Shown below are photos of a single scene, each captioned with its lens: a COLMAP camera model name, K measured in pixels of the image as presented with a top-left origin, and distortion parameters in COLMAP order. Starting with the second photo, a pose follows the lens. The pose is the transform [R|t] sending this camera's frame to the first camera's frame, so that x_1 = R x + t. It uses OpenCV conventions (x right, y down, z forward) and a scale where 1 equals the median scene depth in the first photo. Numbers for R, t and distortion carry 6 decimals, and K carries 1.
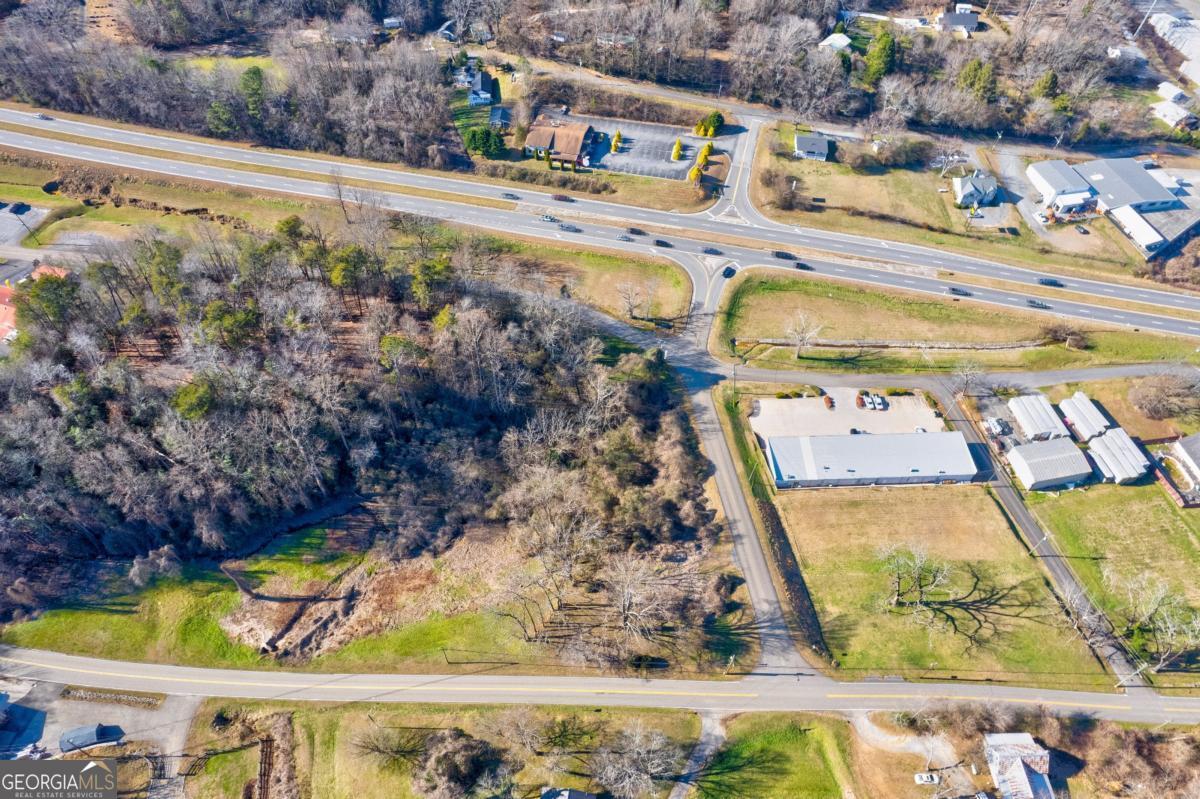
lens RADIAL K [[775.9, 0, 597.4], [0, 775.9, 400.5], [0, 0, 1]] dist [-0.079600, 0.069969]
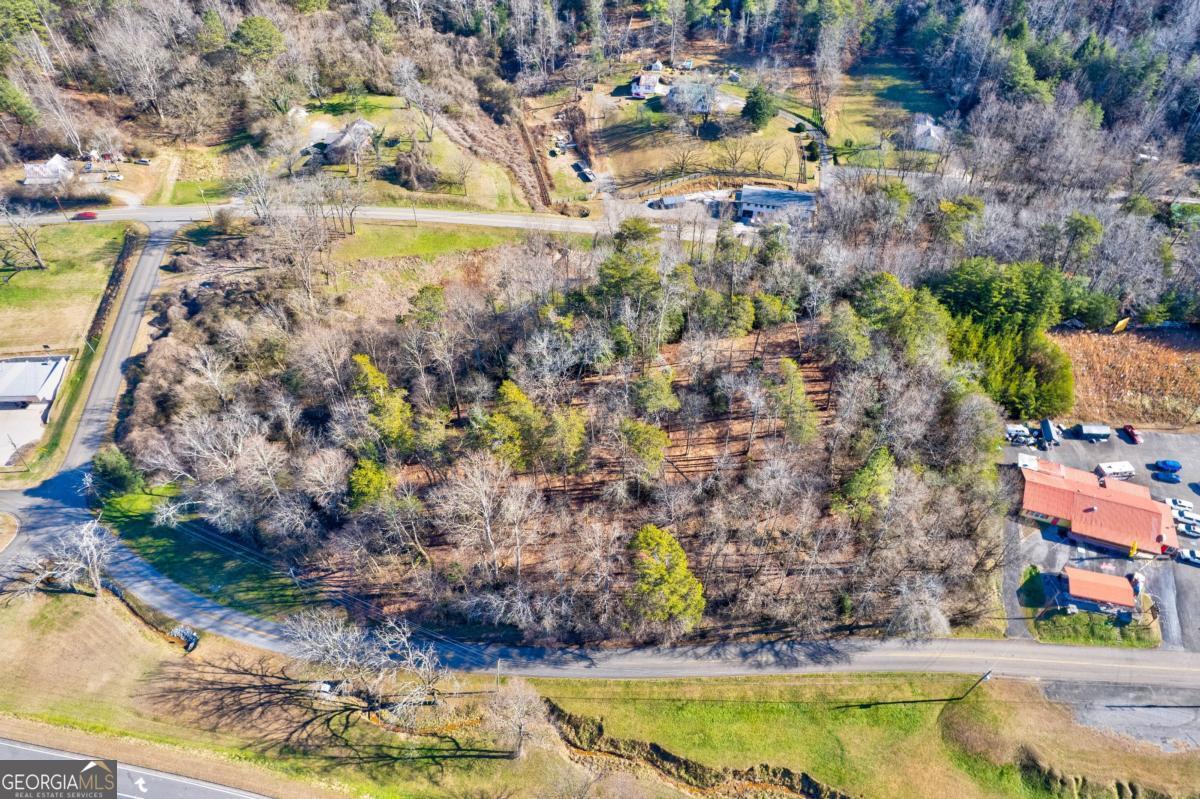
lens RADIAL K [[775.9, 0, 600.2], [0, 775.9, 398.9], [0, 0, 1]] dist [-0.079600, 0.069969]
pose [[-0.999856, -0.008257, -0.014804, -0.408403], [-0.013891, -0.101349, 0.994754, -0.836078], [-0.009714, 0.994817, 0.101220, 0.964542]]
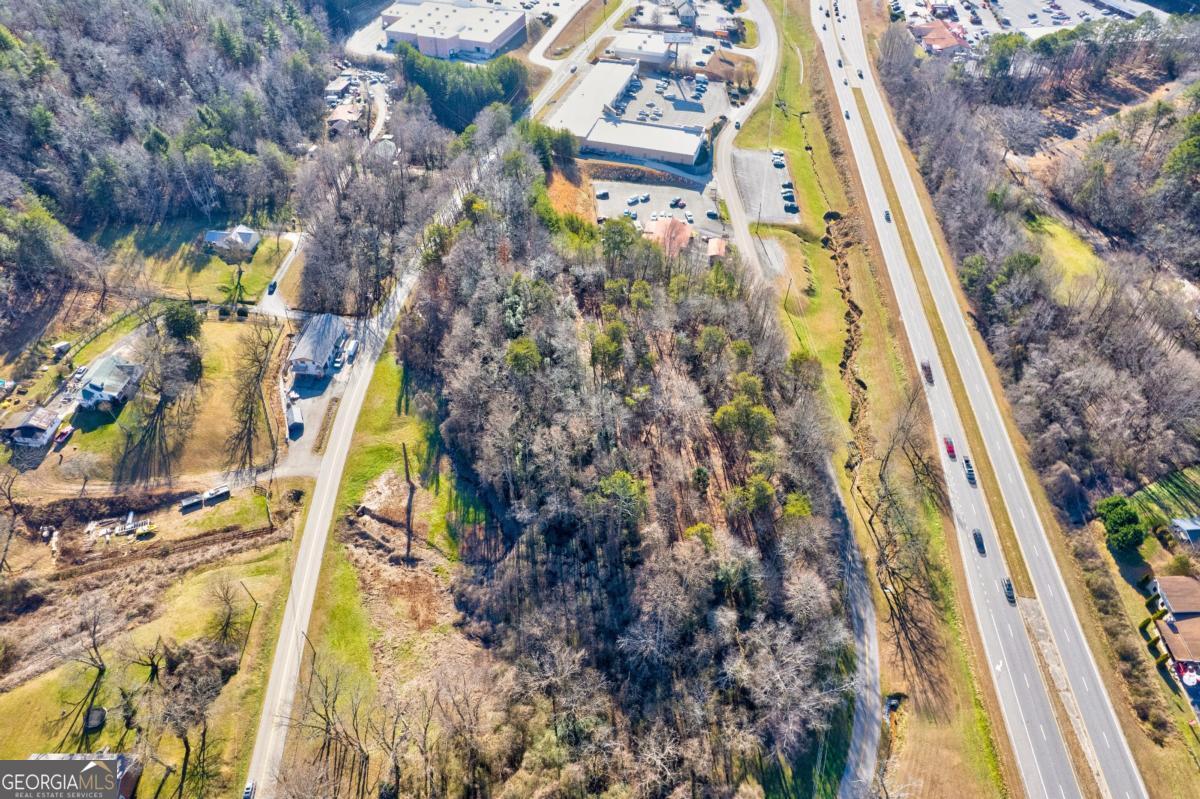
lens RADIAL K [[775.9, 0, 604.6], [0, 775.9, 400.7], [0, 0, 1]] dist [-0.079600, 0.069969]
pose [[0.122591, 0.688033, -0.715249, 0.280075], [-0.779675, 0.512679, 0.359537, -0.395658], [0.614067, 0.513586, 0.599292, 0.390703]]
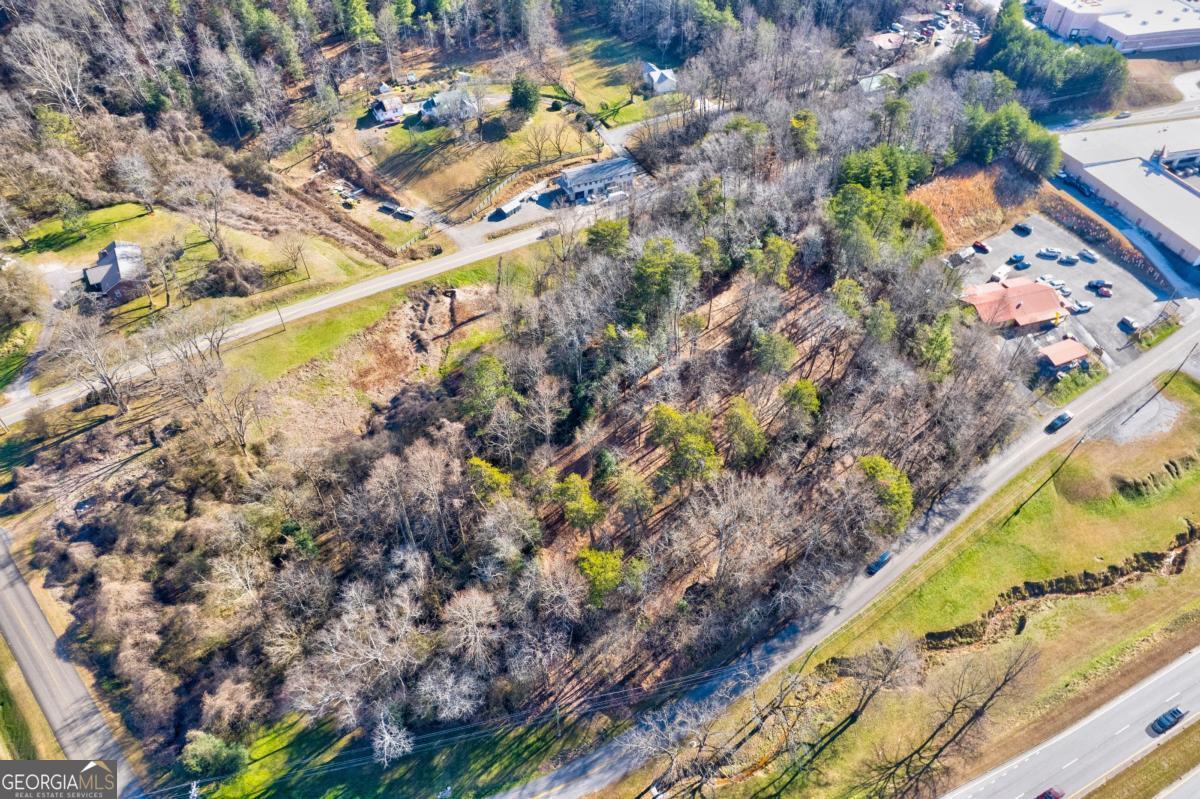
lens RADIAL K [[775.9, 0, 601.0], [0, 775.9, 403.4], [0, 0, 1]] dist [-0.079600, 0.069969]
pose [[-0.792728, 0.420050, -0.441746, -0.017067], [-0.483964, 0.006911, 0.875061, -0.710643], [0.370622, 0.907475, 0.197811, 0.872020]]
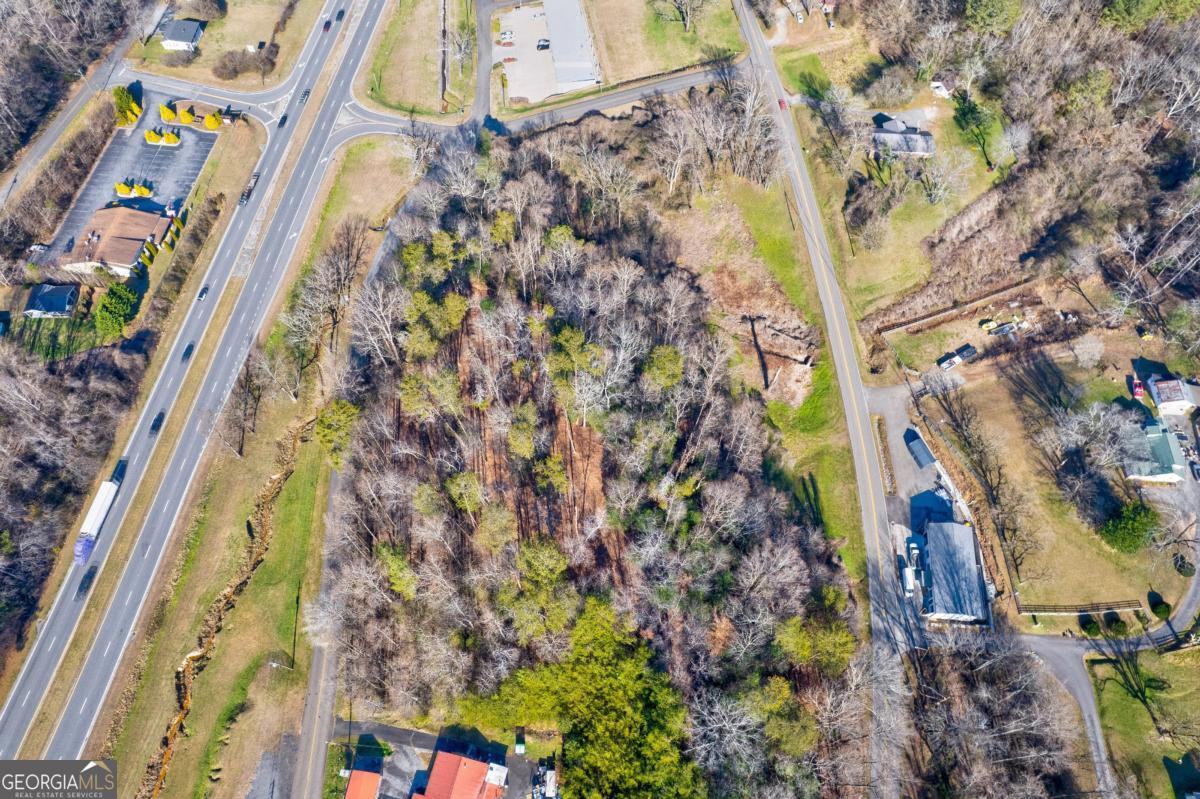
lens RADIAL K [[775.9, 0, 605.6], [0, 775.9, 404.7], [0, 0, 1]] dist [-0.079600, 0.069969]
pose [[-0.106351, -0.871965, 0.477876, -0.899100], [0.773155, 0.229686, 0.591165, -0.544830], [-0.625237, 0.432343, 0.649737, 0.379823]]
